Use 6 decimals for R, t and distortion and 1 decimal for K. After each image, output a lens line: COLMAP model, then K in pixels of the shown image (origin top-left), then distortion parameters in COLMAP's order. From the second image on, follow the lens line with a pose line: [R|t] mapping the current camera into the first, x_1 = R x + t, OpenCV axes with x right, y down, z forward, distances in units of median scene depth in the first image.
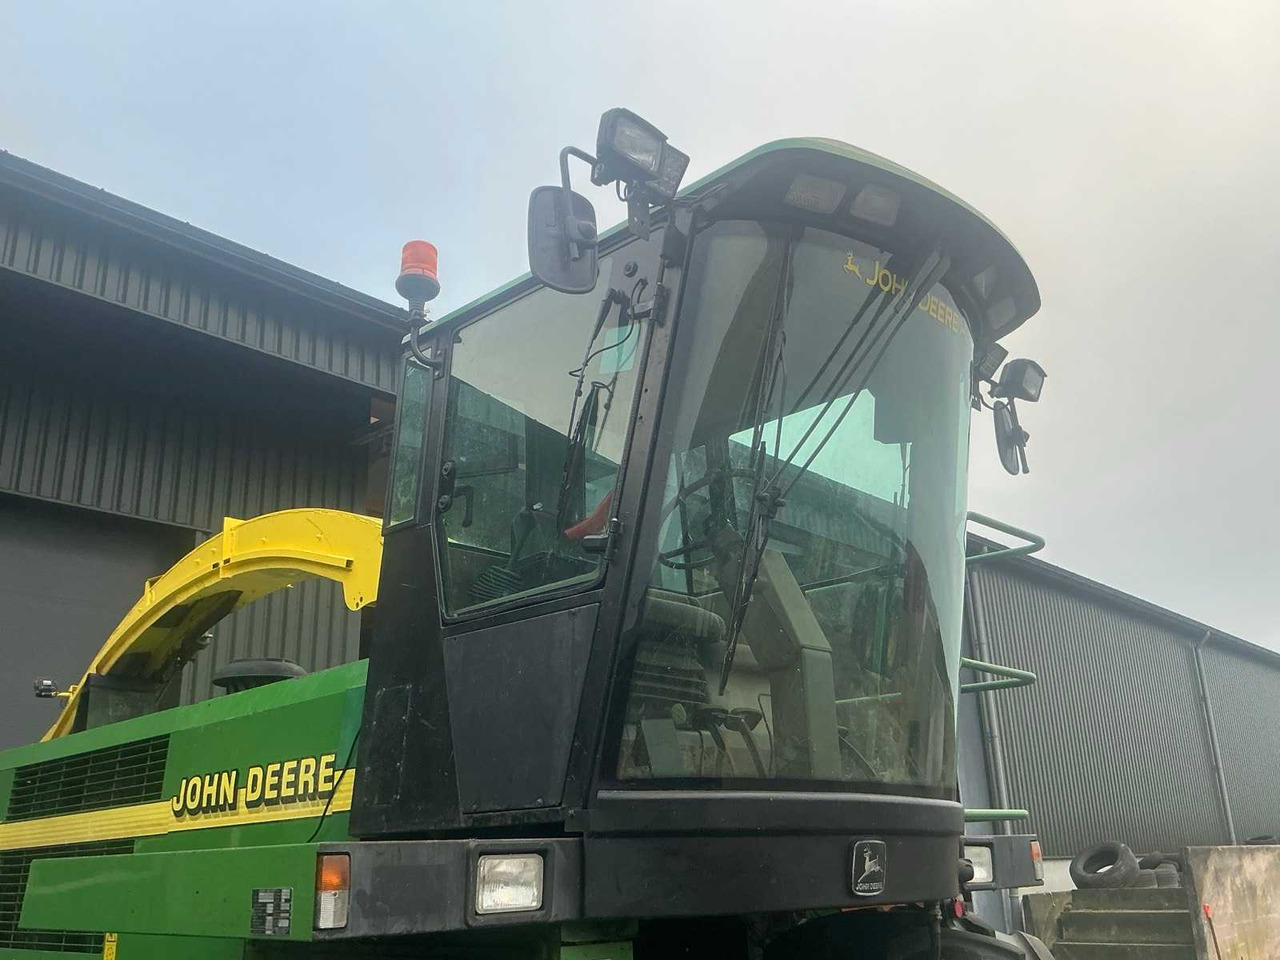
lens RADIAL K [[1144.6, 0, 640.5], [0, 1144.6, 473.3], [0, 0, 1]] dist [0.116406, -0.228688]
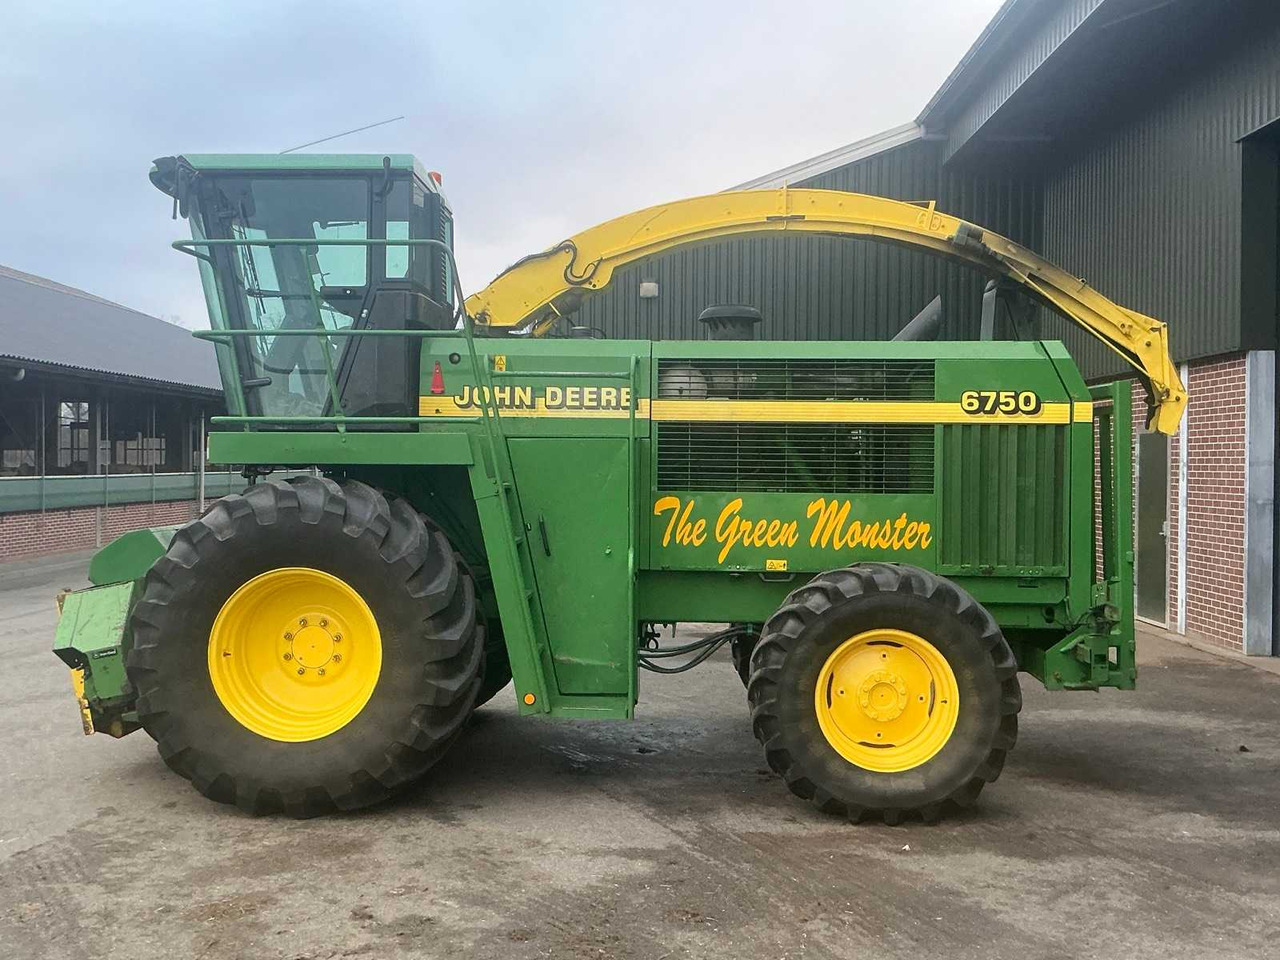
lens RADIAL K [[1343.4, 0, 640.0], [0, 1343.4, 480.0], [0, 0, 1]] dist [0.067436, -0.006432]
pose [[0.744360, 0.031423, 0.667039, -1.545382], [-0.248189, 0.940358, 0.232659, -0.122560], [-0.619945, -0.338733, 0.707763, -0.574564]]
